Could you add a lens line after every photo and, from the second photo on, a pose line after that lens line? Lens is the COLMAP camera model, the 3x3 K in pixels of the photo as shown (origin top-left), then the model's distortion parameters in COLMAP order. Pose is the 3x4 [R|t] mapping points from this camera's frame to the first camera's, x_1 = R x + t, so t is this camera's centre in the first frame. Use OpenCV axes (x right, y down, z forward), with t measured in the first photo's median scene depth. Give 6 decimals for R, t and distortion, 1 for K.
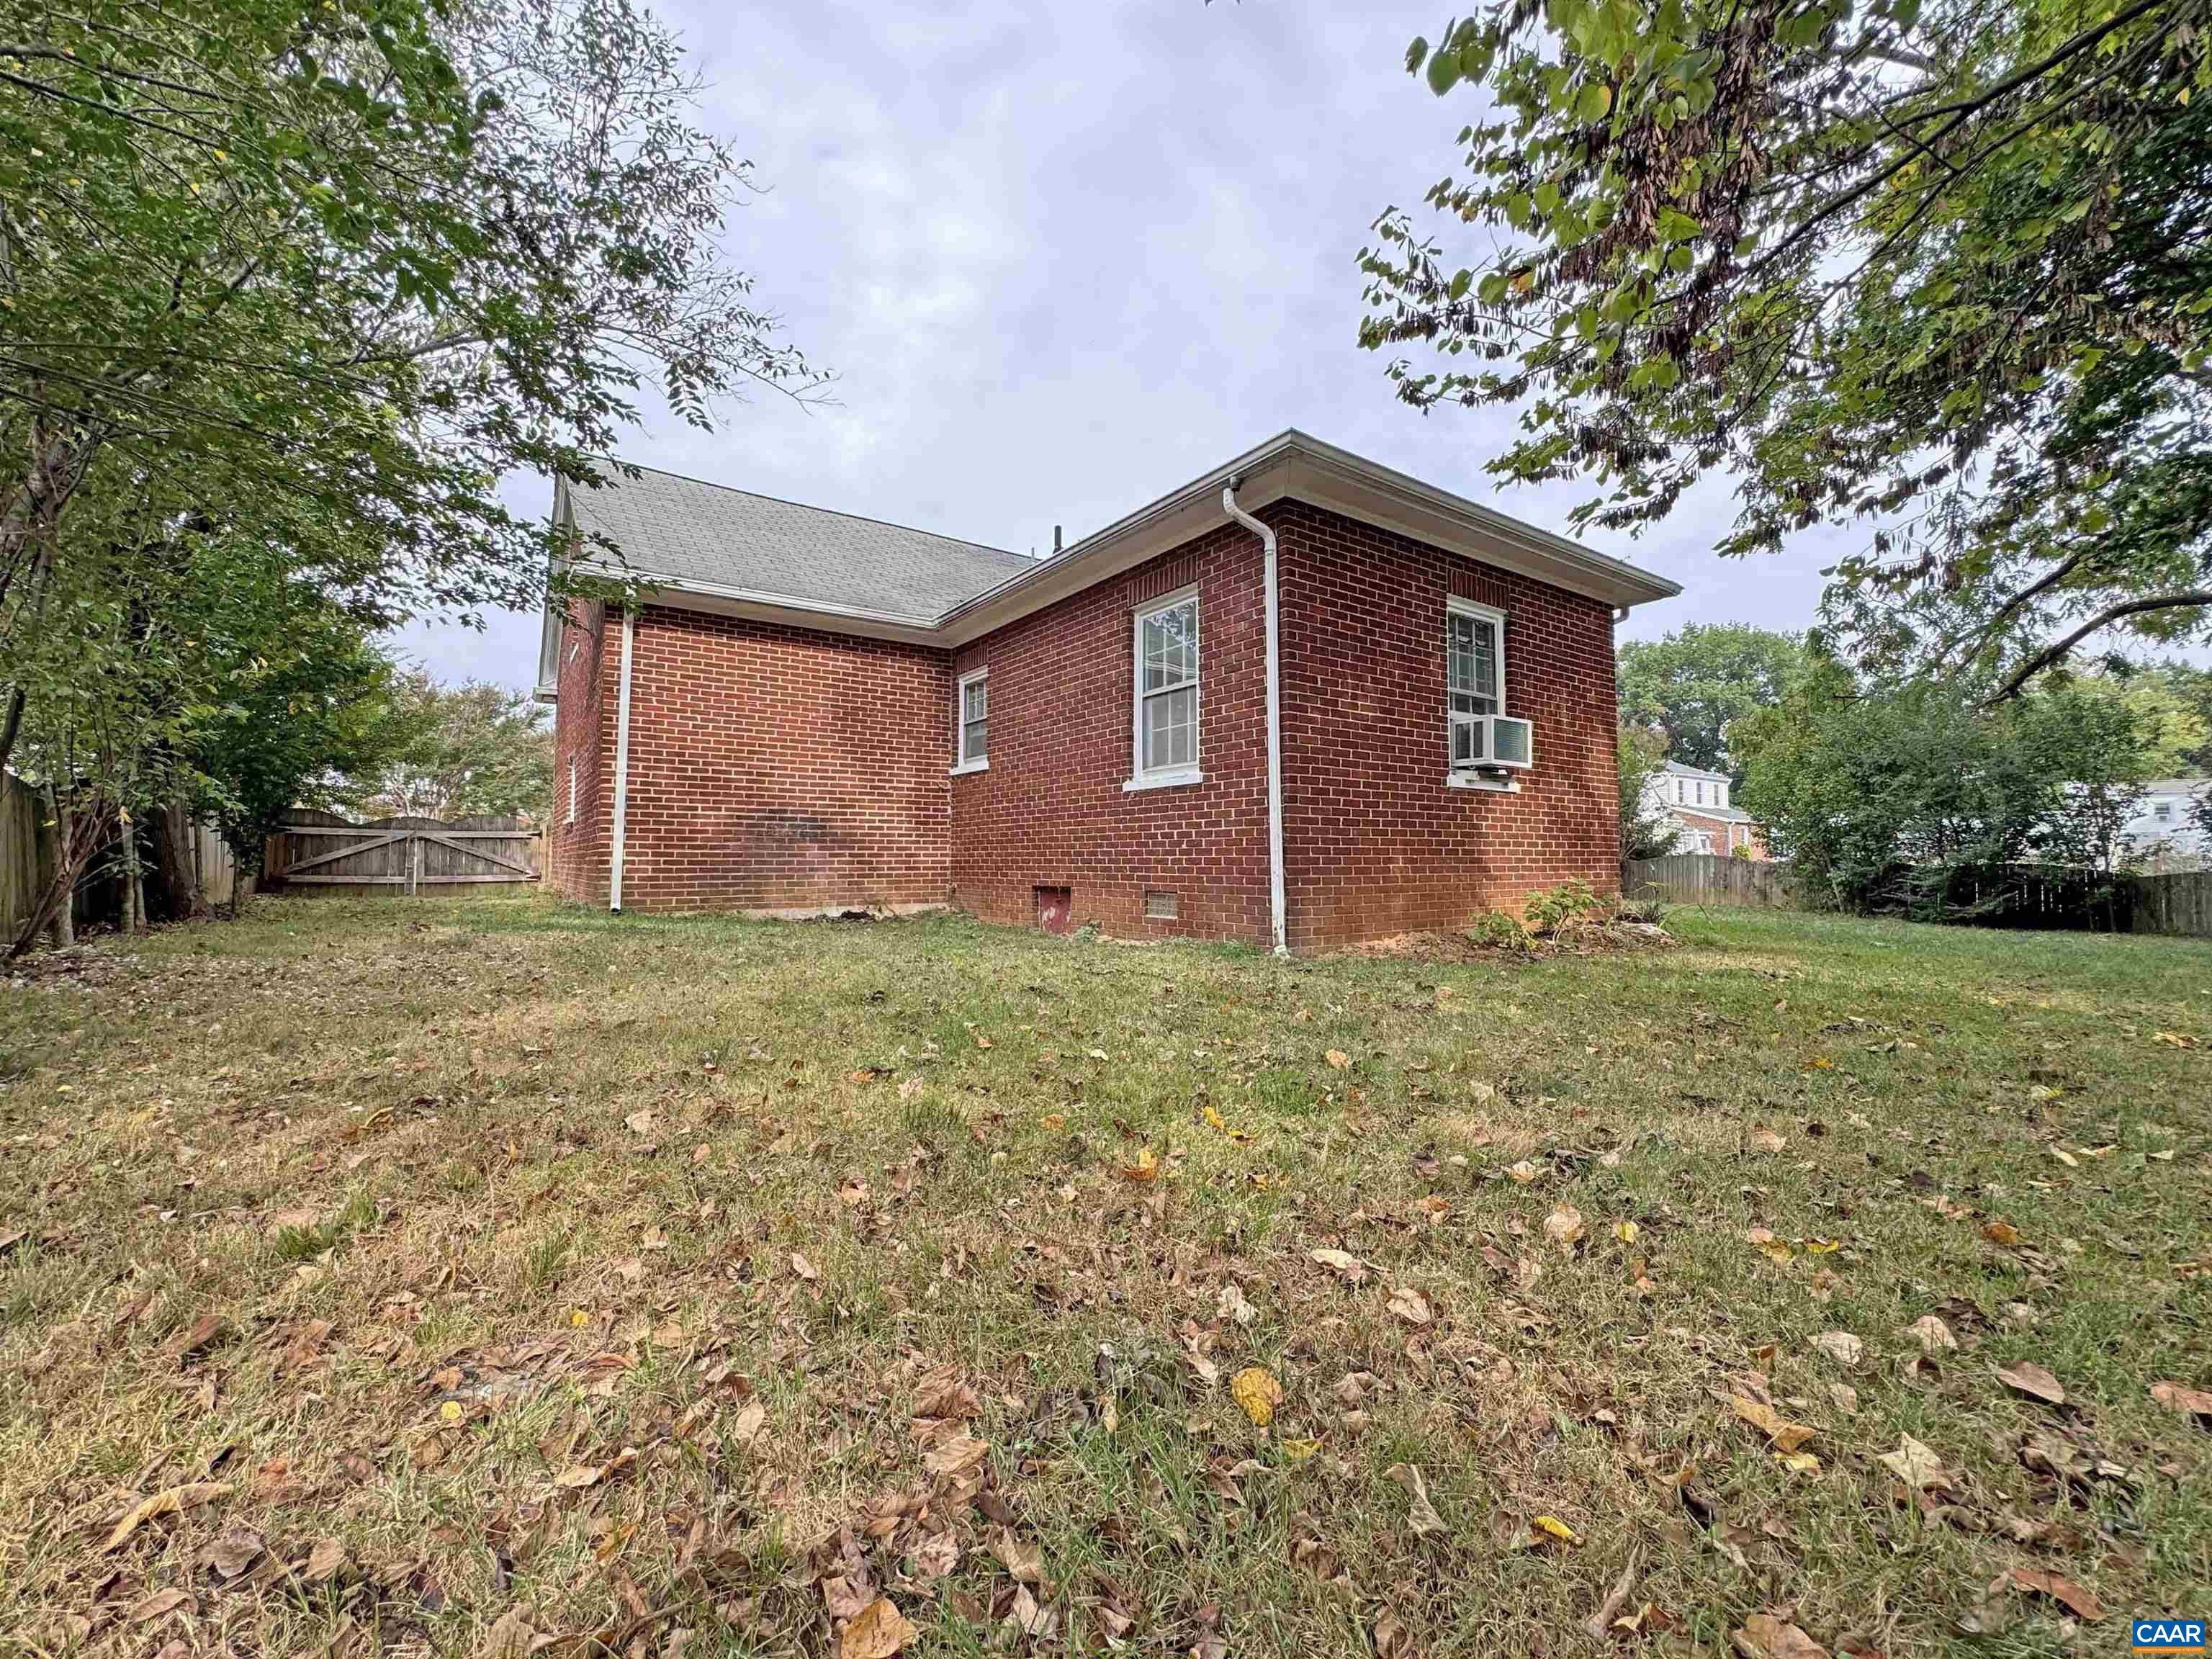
lens RADIAL K [[883.0, 0, 1104.4], [0, 883.0, 826.0], [0, 0, 1]] dist [0.000176, 0.000009]
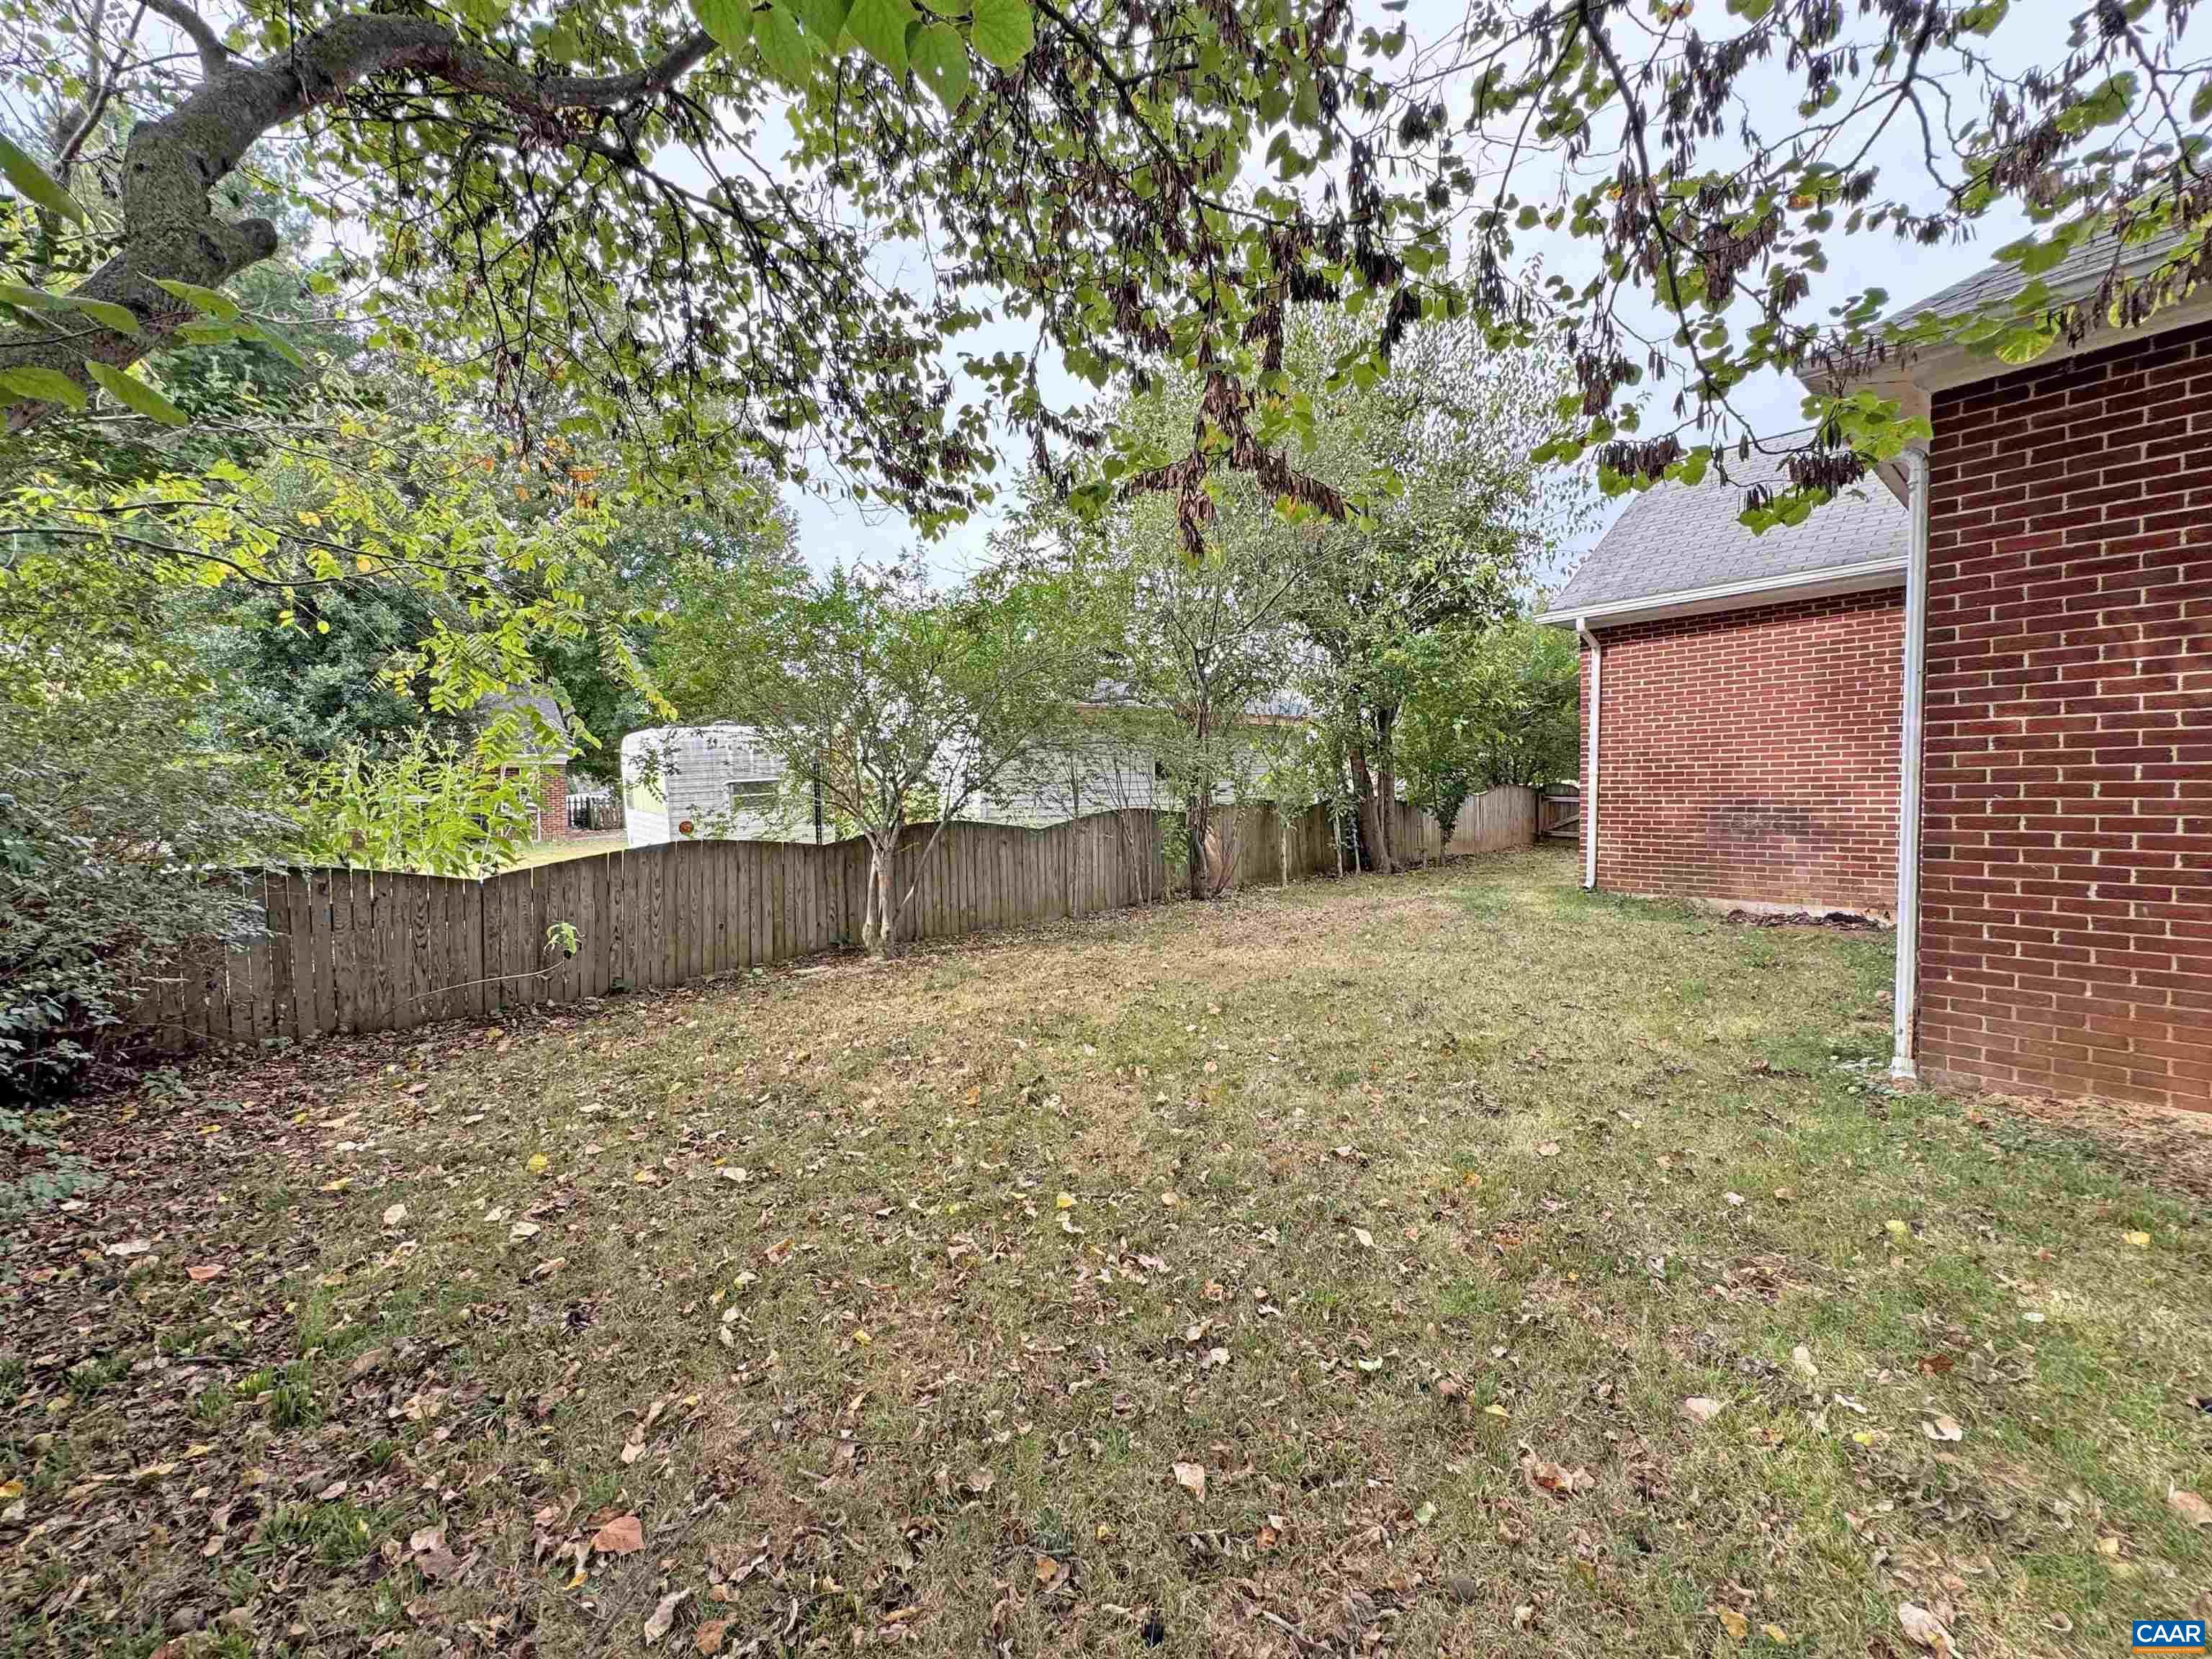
lens RADIAL K [[883.0, 0, 1103.4], [0, 883.0, 827.8], [0, 0, 1]] dist [0.000176, 0.000009]
pose [[0.100960, 0.041775, -0.994013, 0.518190], [0.057781, 0.997185, 0.047777, -0.074075], [0.993211, -0.062258, 0.098262, 0.188830]]
